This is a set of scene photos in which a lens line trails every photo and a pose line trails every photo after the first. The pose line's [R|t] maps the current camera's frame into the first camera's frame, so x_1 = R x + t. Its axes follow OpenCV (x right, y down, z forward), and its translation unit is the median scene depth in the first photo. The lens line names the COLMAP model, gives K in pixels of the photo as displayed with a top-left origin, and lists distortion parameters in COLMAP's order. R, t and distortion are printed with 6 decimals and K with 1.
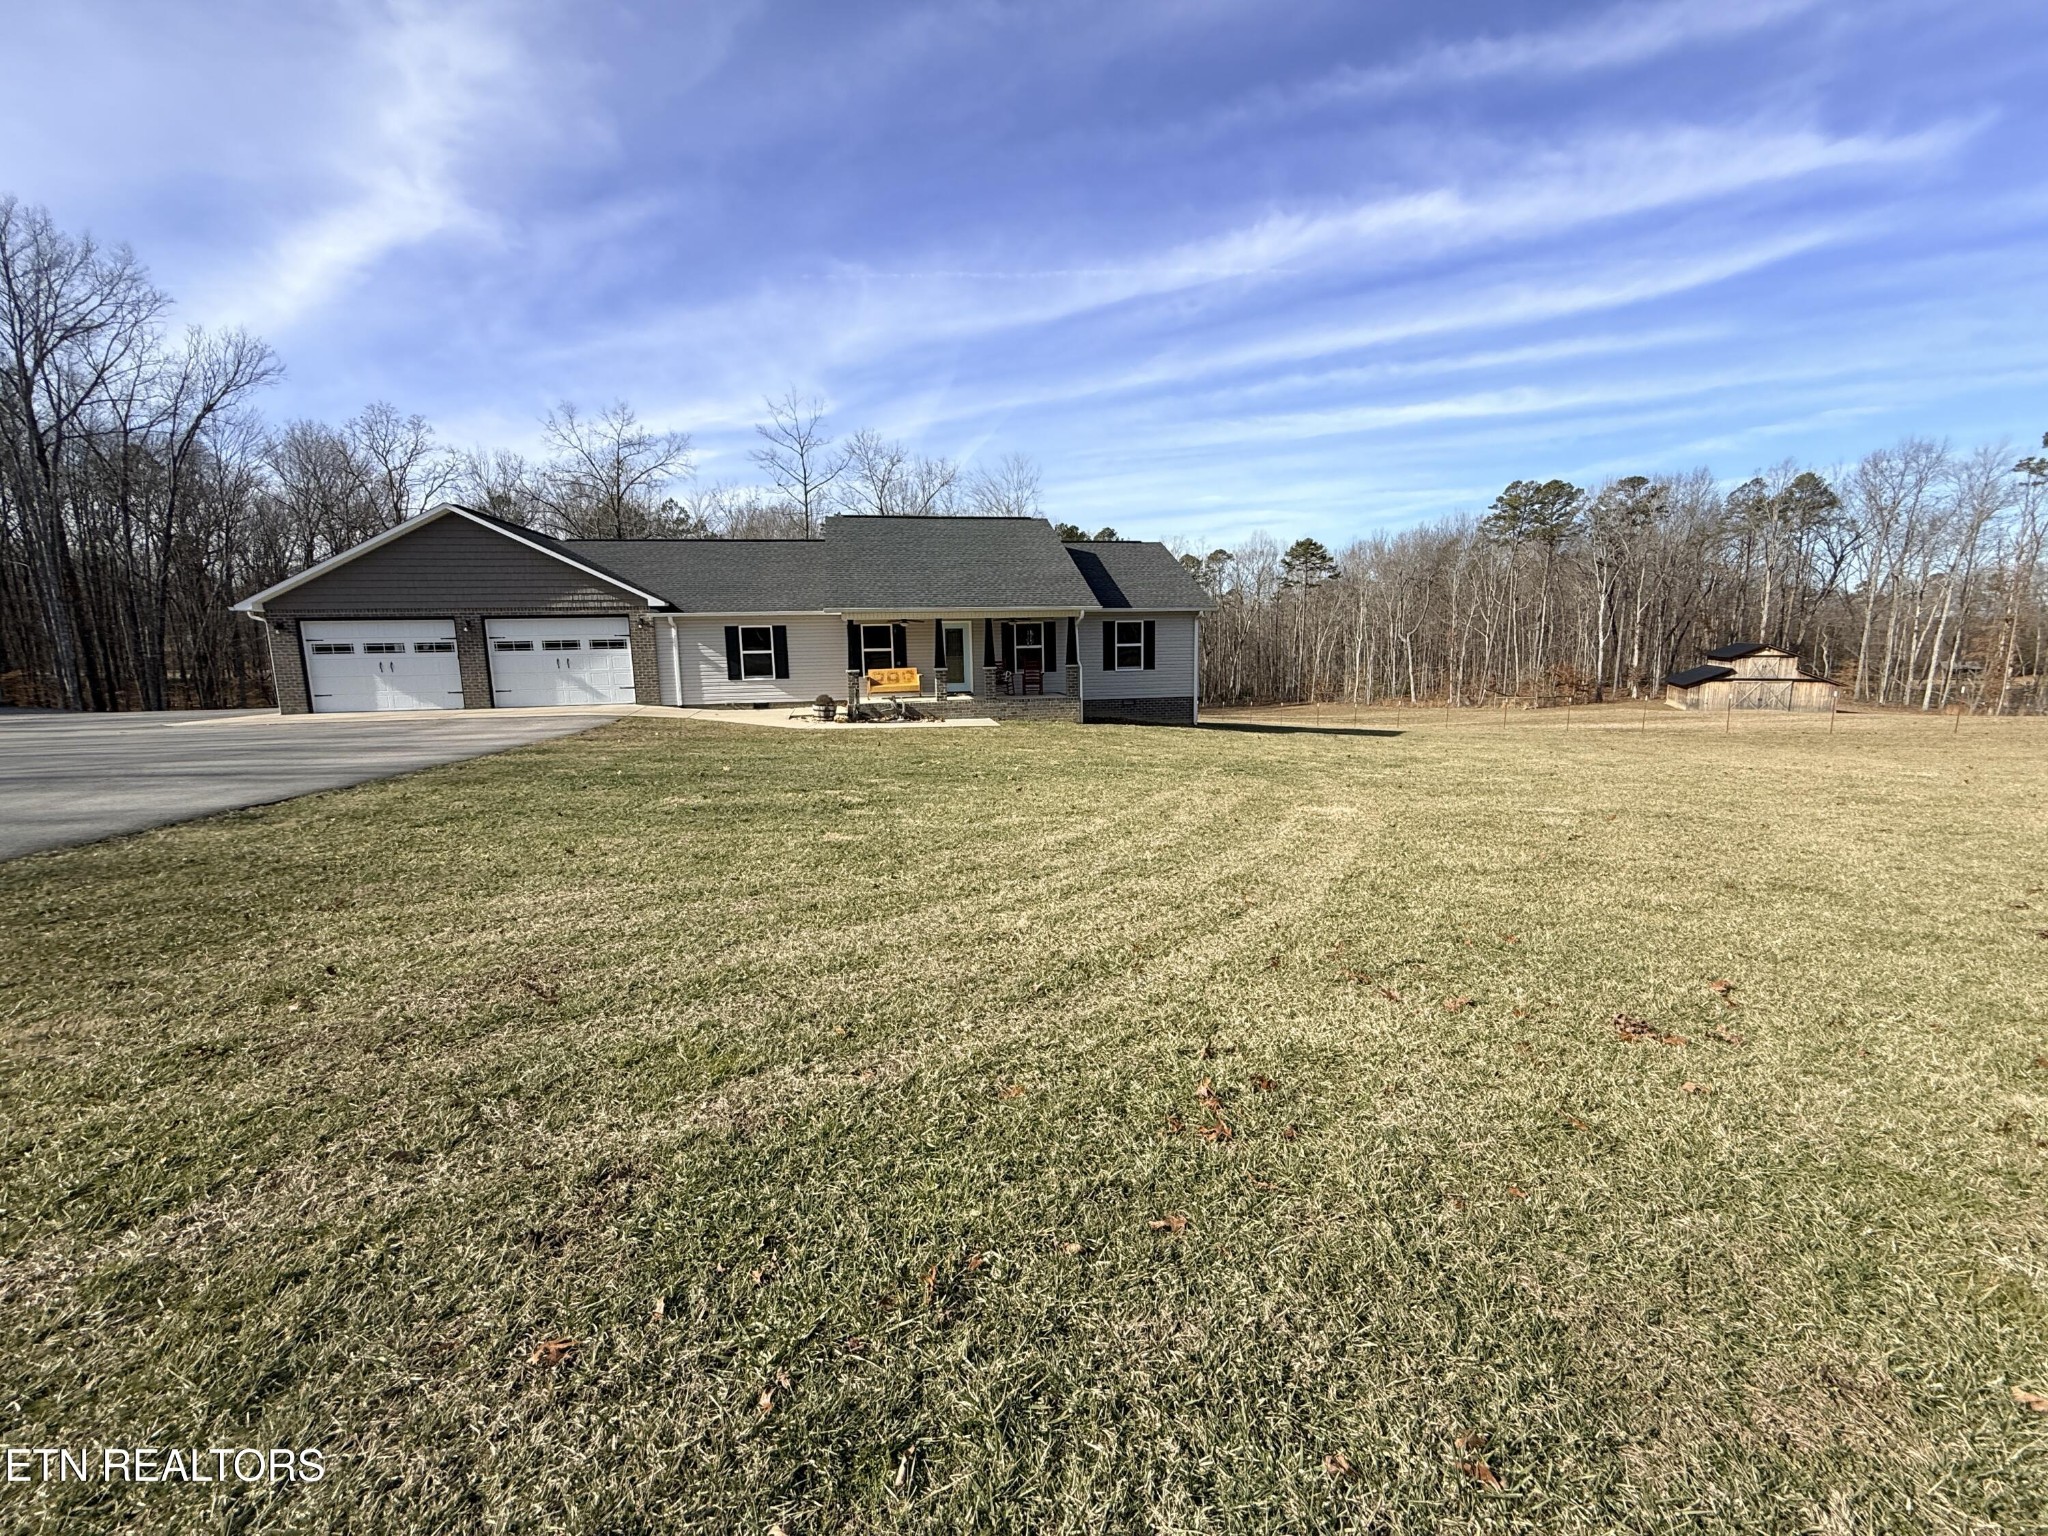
lens RADIAL K [[817.9, 0, 1024.0], [0, 817.9, 768.0], [0, 0, 1]] dist [0.000852, -0.000010]
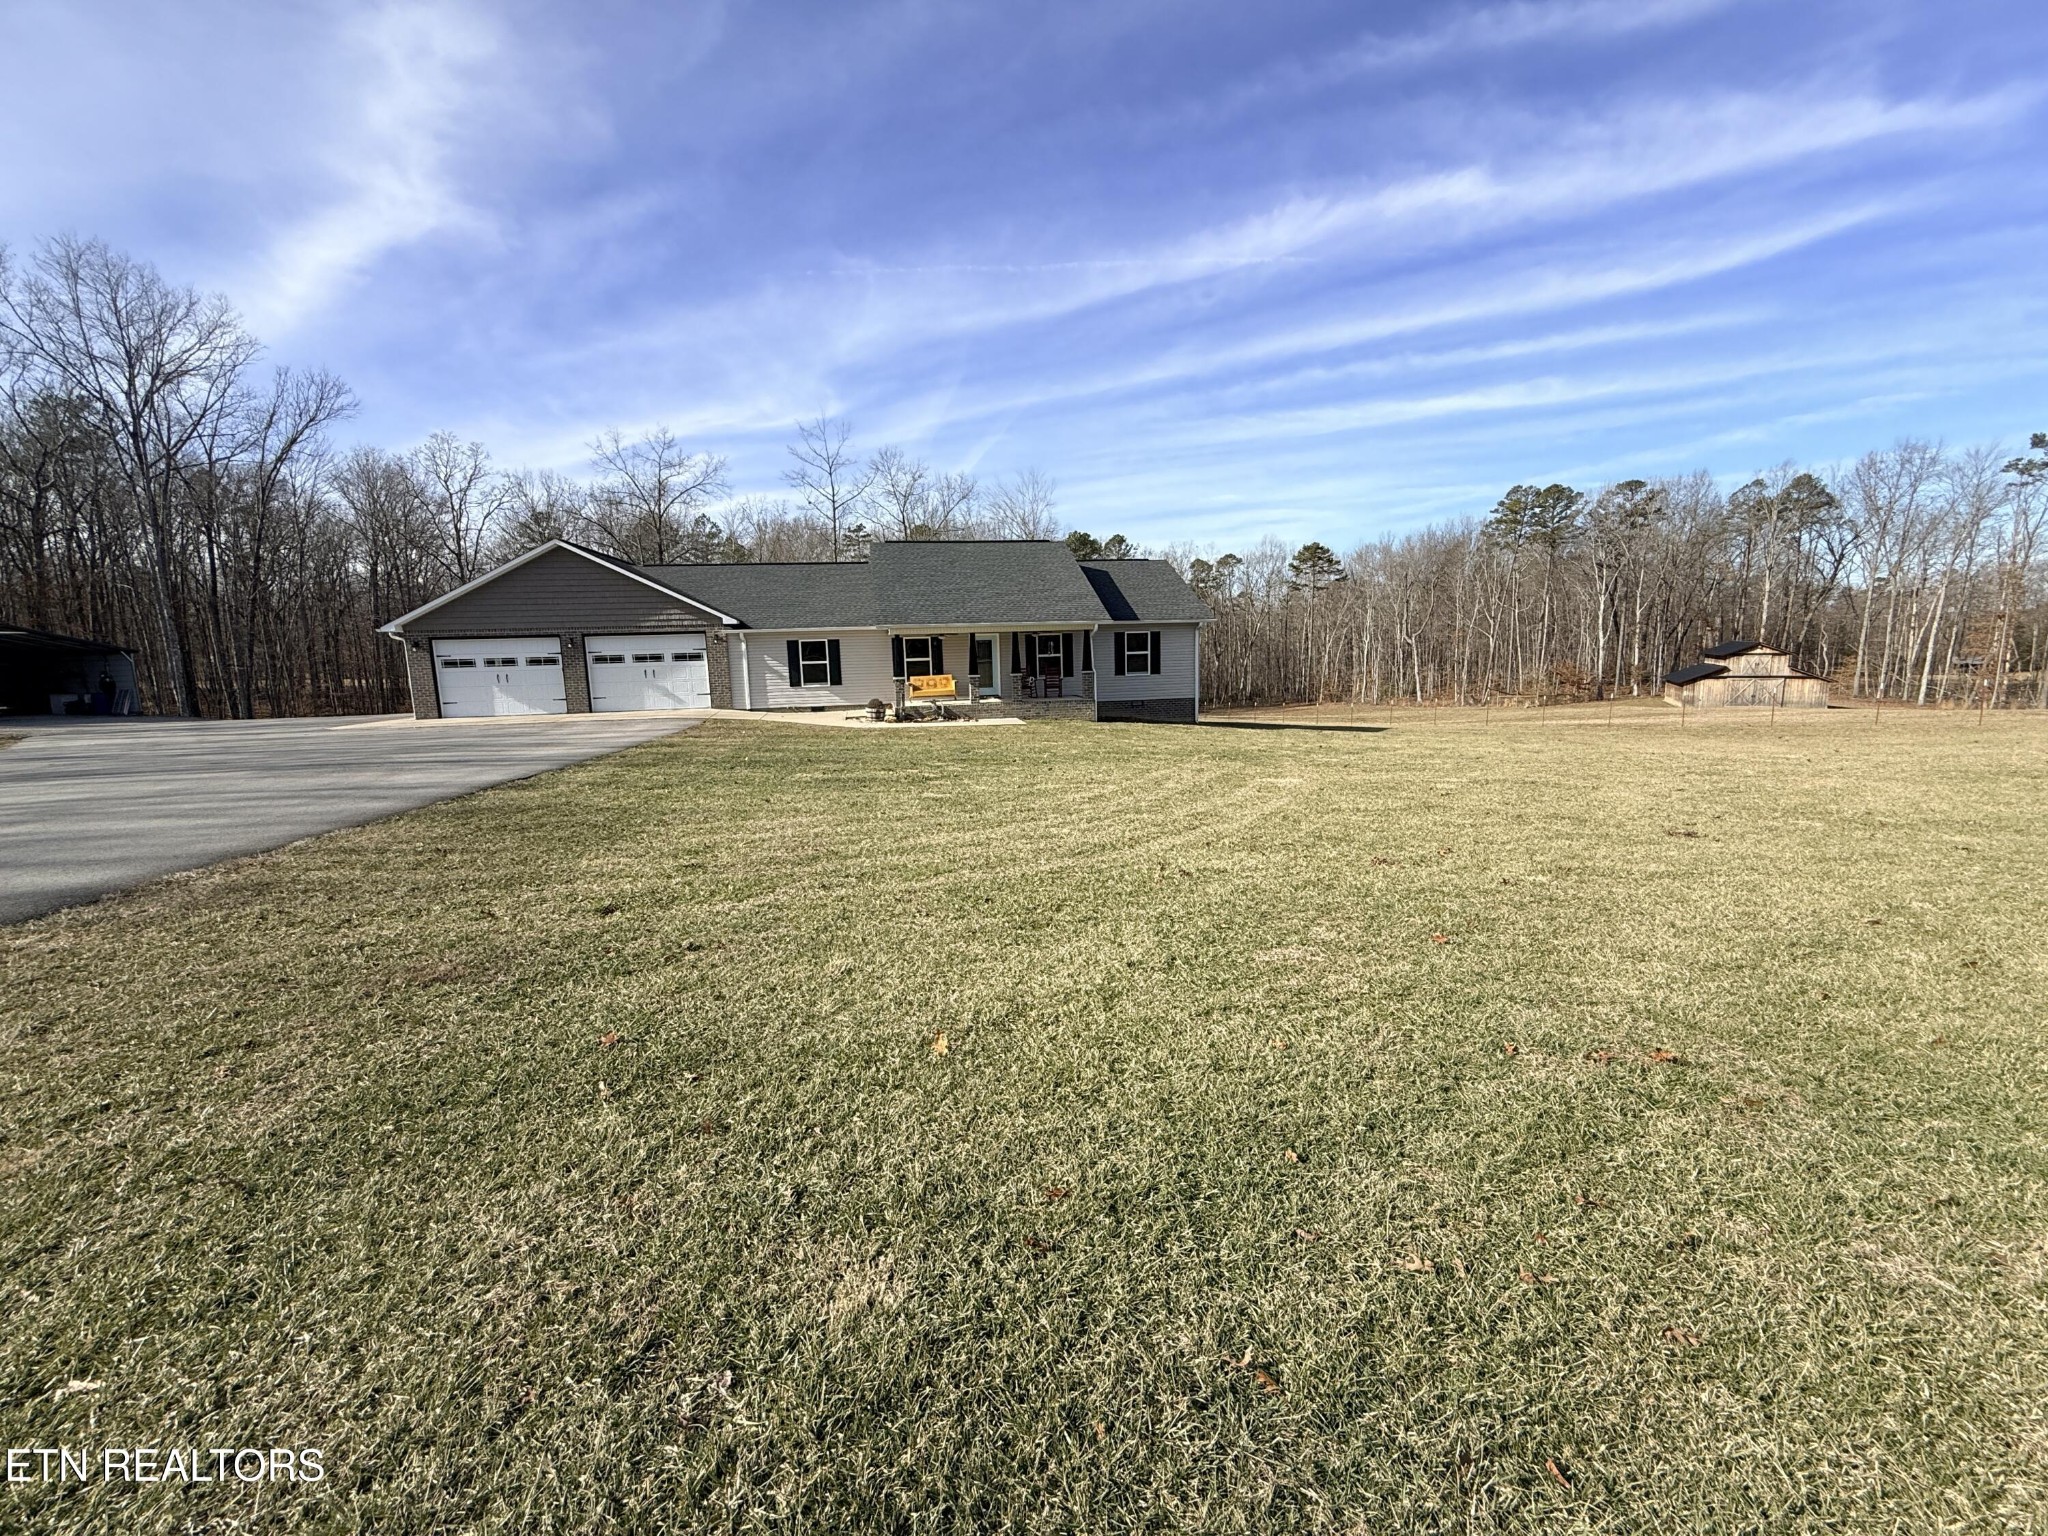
lens RADIAL K [[817.9, 0, 1024.0], [0, 817.9, 768.0], [0, 0, 1]] dist [0.000852, -0.000010]
pose [[0.999838, -0.006935, -0.016636, -0.009994], [0.006877, 0.999970, -0.003569, 0.011002], [0.016661, 0.003454, 0.999855, -0.121461]]
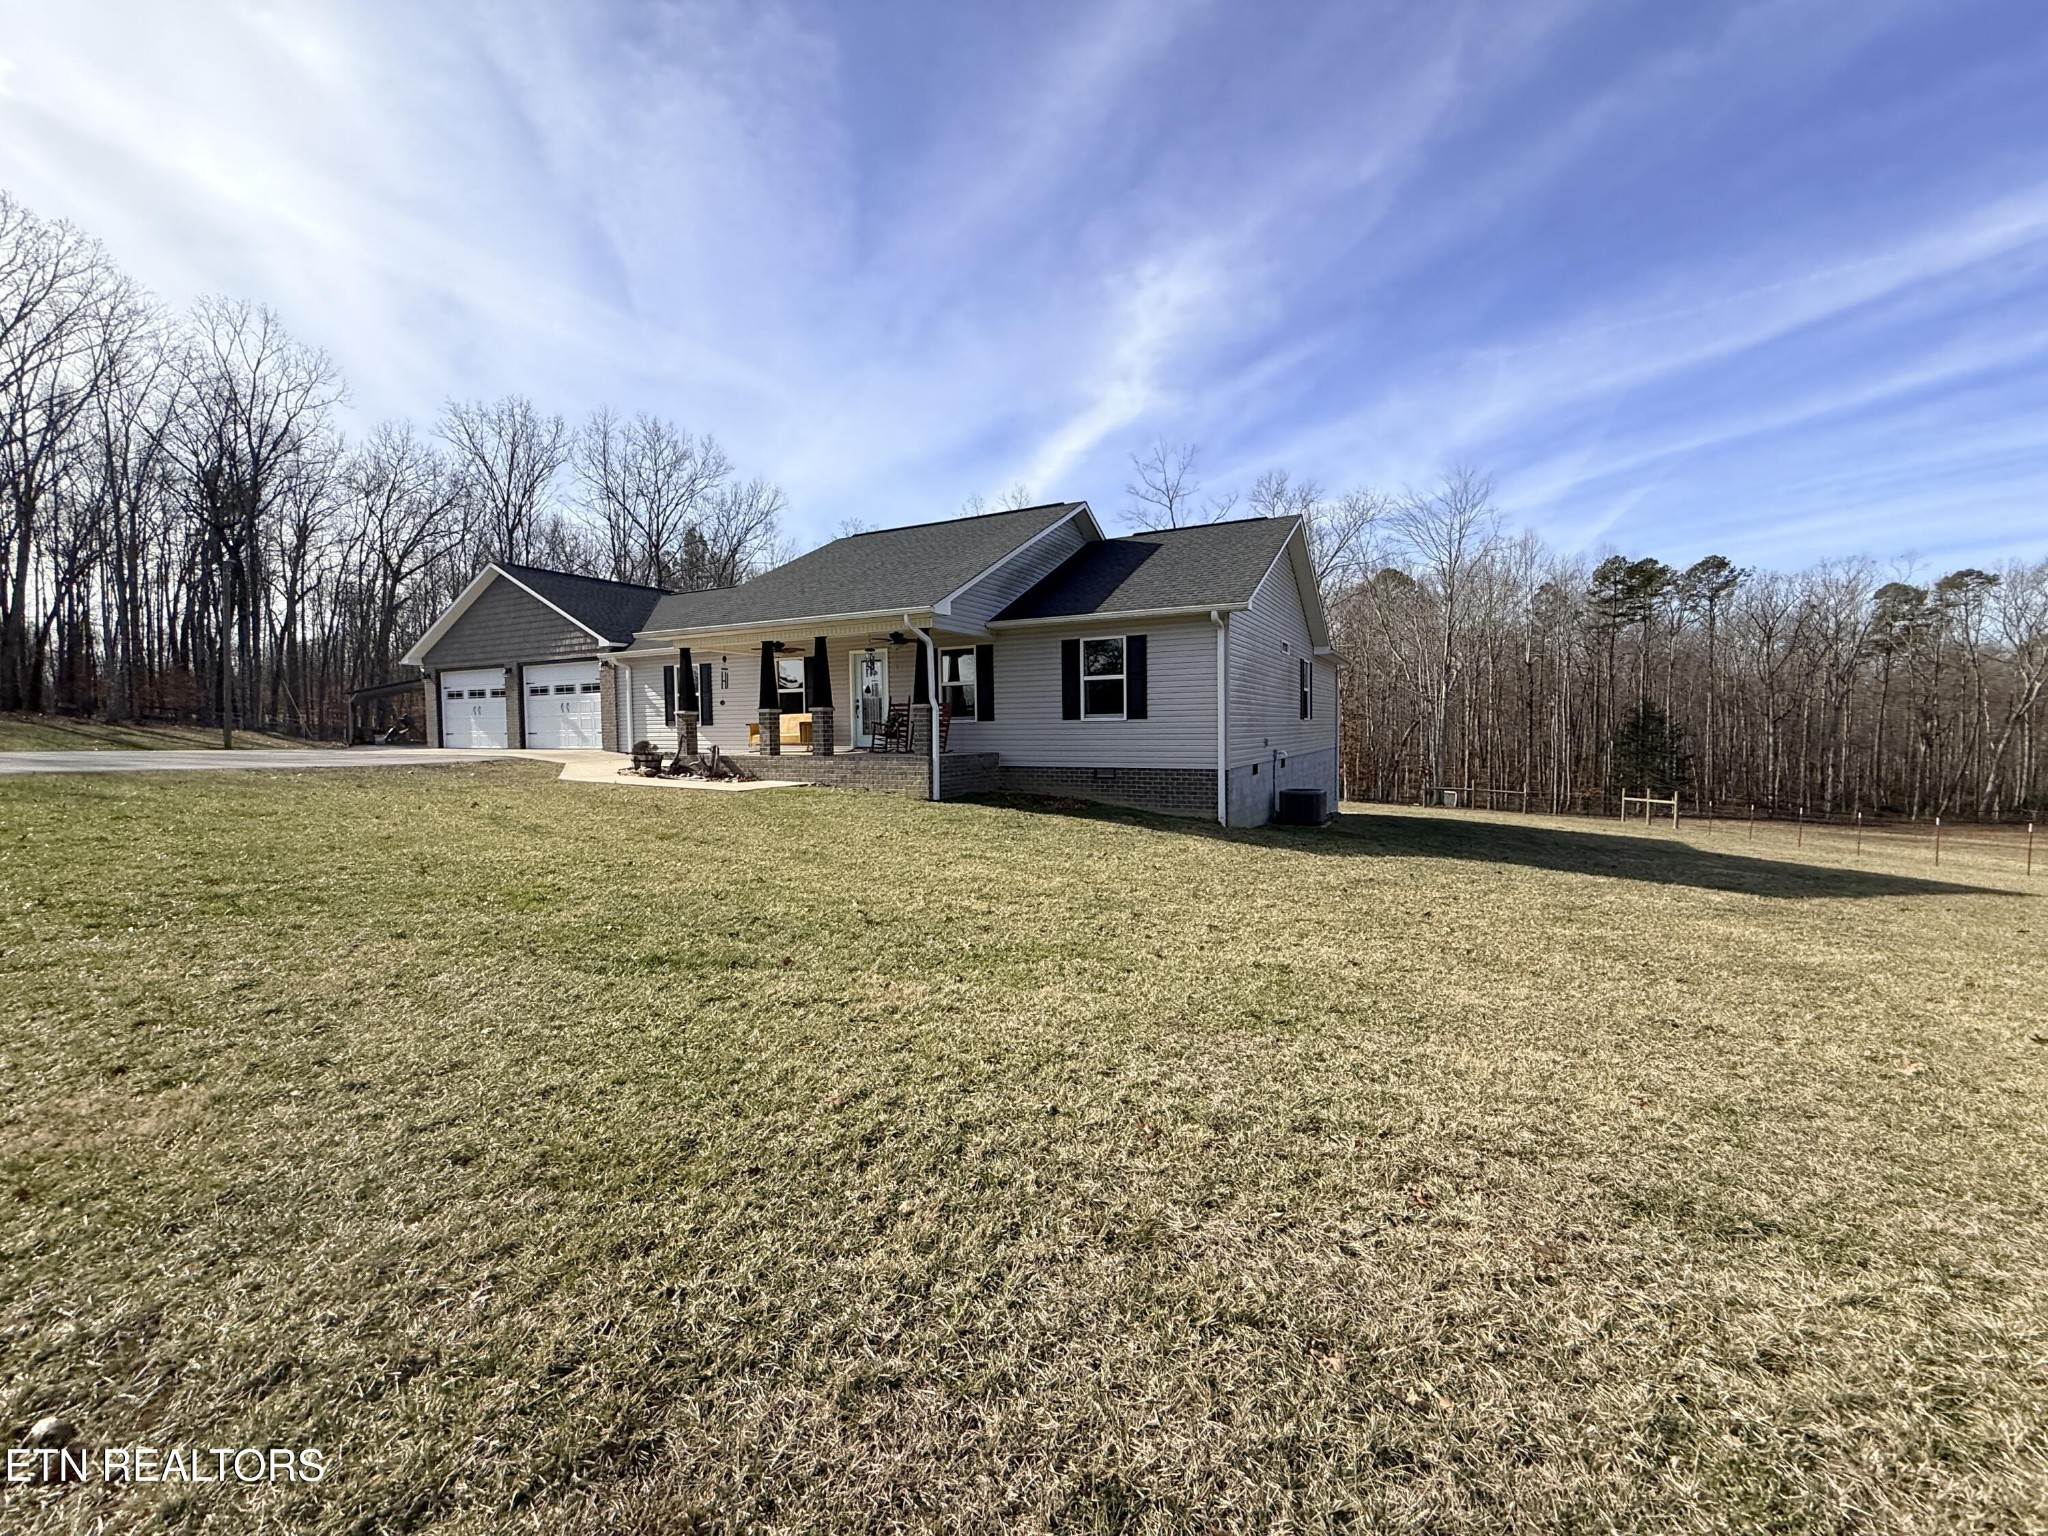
lens RADIAL K [[817.9, 0, 1024.0], [0, 817.9, 768.0], [0, 0, 1]] dist [0.000852, -0.000010]
pose [[0.775395, 0.040373, -0.630184, 0.410103], [-0.101109, 0.993016, -0.060788, -0.038777], [0.623329, 0.110852, 0.774062, 0.455110]]
